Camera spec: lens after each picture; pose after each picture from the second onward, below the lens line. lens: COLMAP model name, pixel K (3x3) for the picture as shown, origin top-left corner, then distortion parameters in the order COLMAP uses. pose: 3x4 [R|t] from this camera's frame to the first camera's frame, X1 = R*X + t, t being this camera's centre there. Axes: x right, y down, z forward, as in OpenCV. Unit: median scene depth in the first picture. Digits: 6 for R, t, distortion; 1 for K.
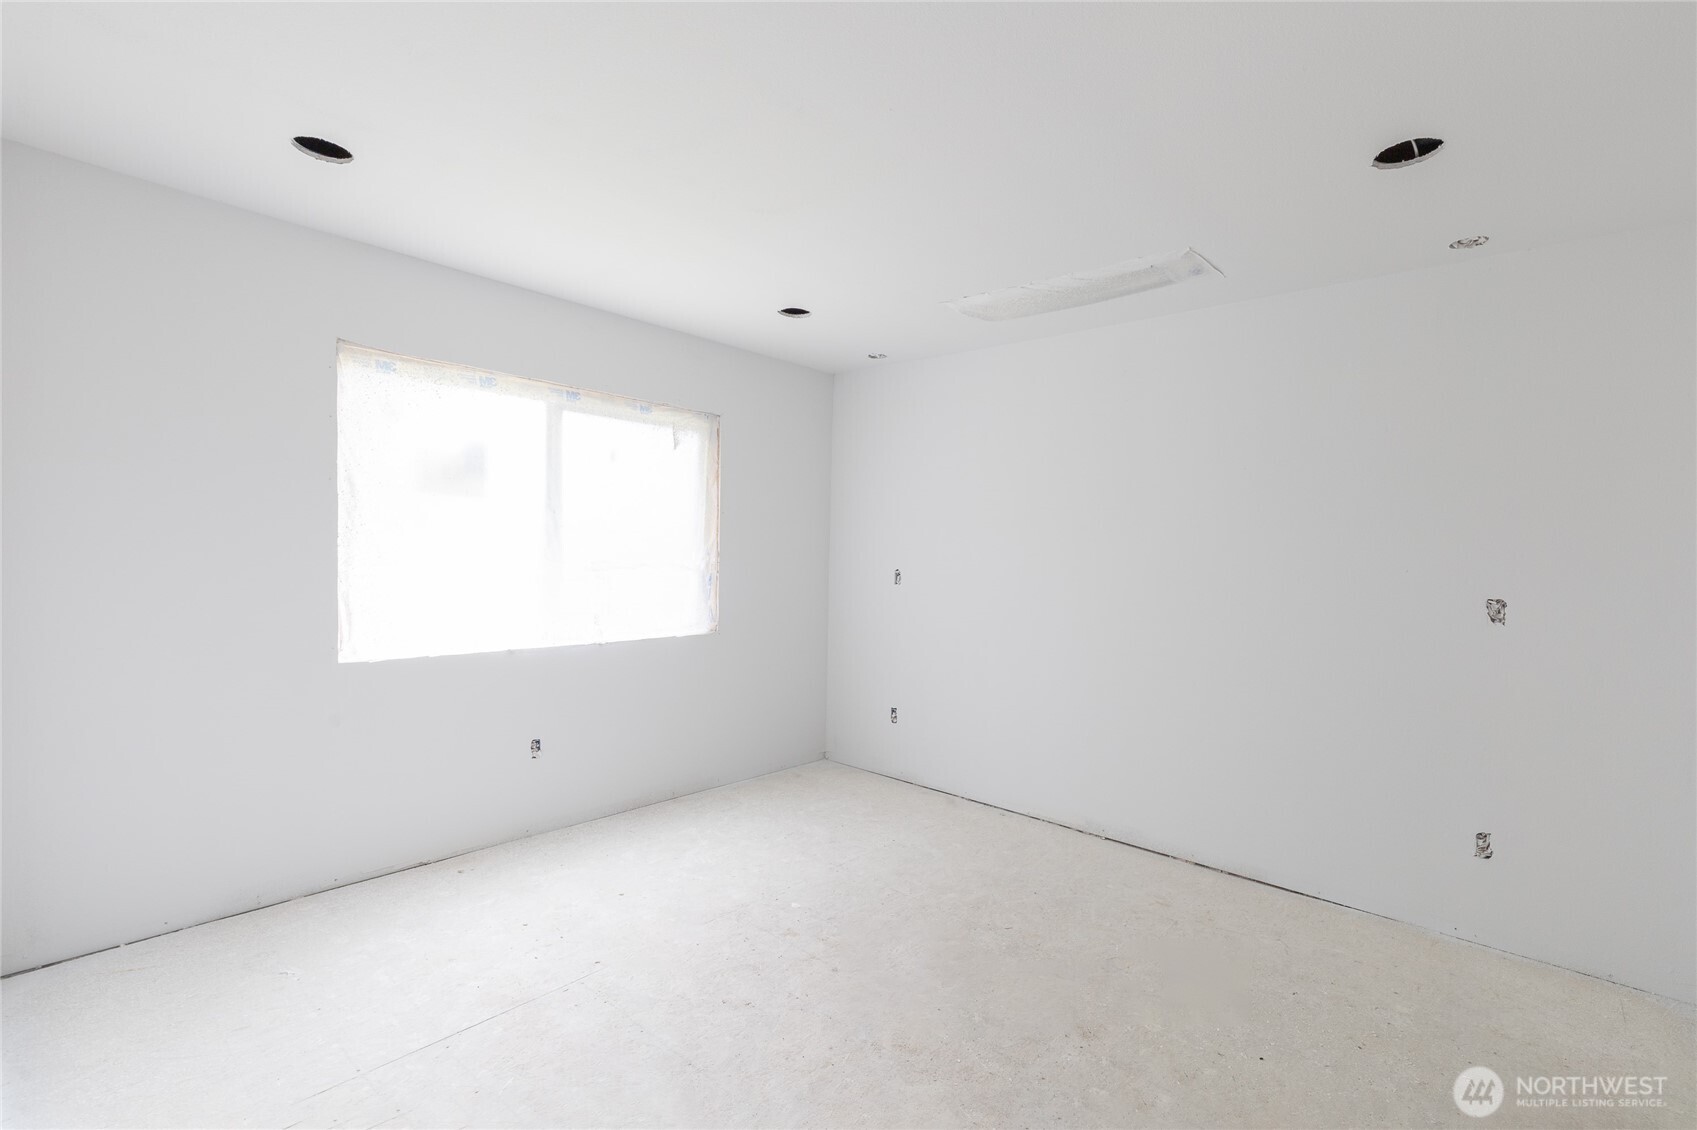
lens RADIAL K [[771.7, 0, 855.8], [0, 771.7, 572.2], [0, 0, 1]] dist [0.003835, -0.000227]
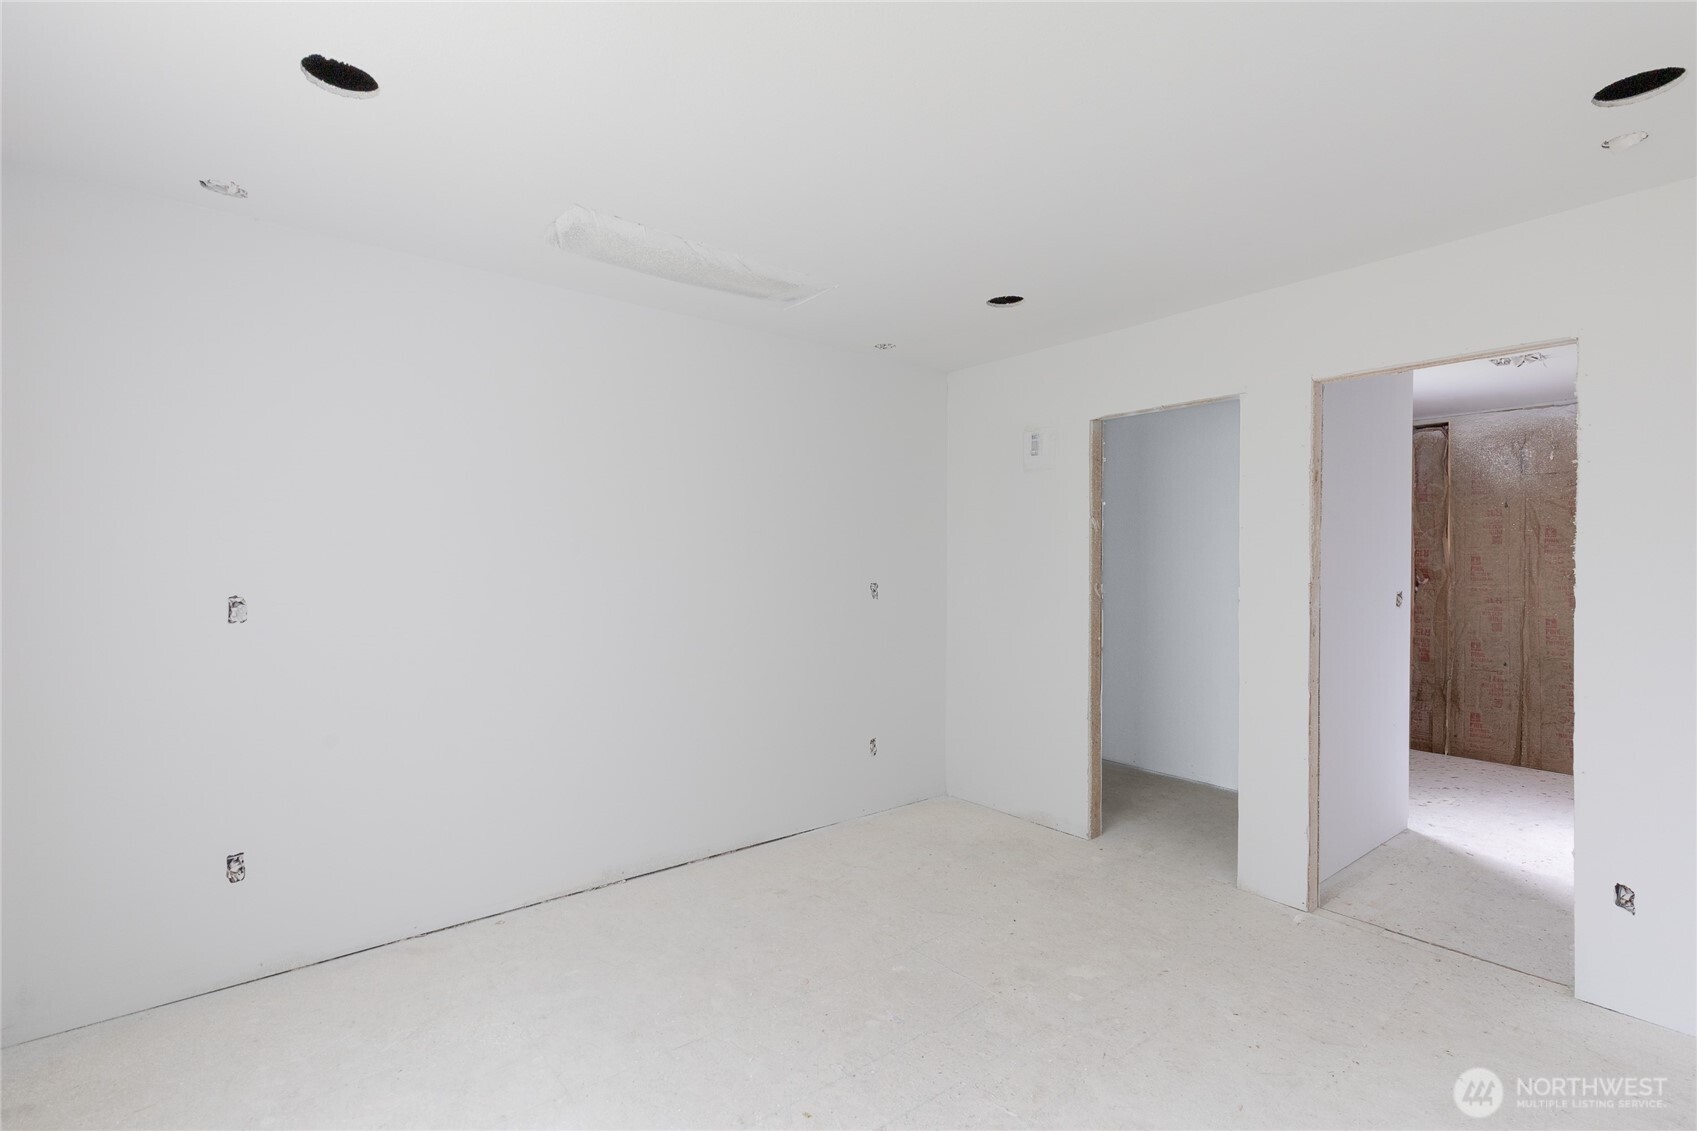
lens RADIAL K [[771.7, 0, 855.8], [0, 771.7, 572.7], [0, 0, 1]] dist [0.003835, -0.000227]
pose [[0.137139, -0.033925, 0.989971, -0.532112], [0.030751, 0.999077, 0.029977, -0.026790], [-0.990074, 0.026331, 0.138055, 0.642584]]
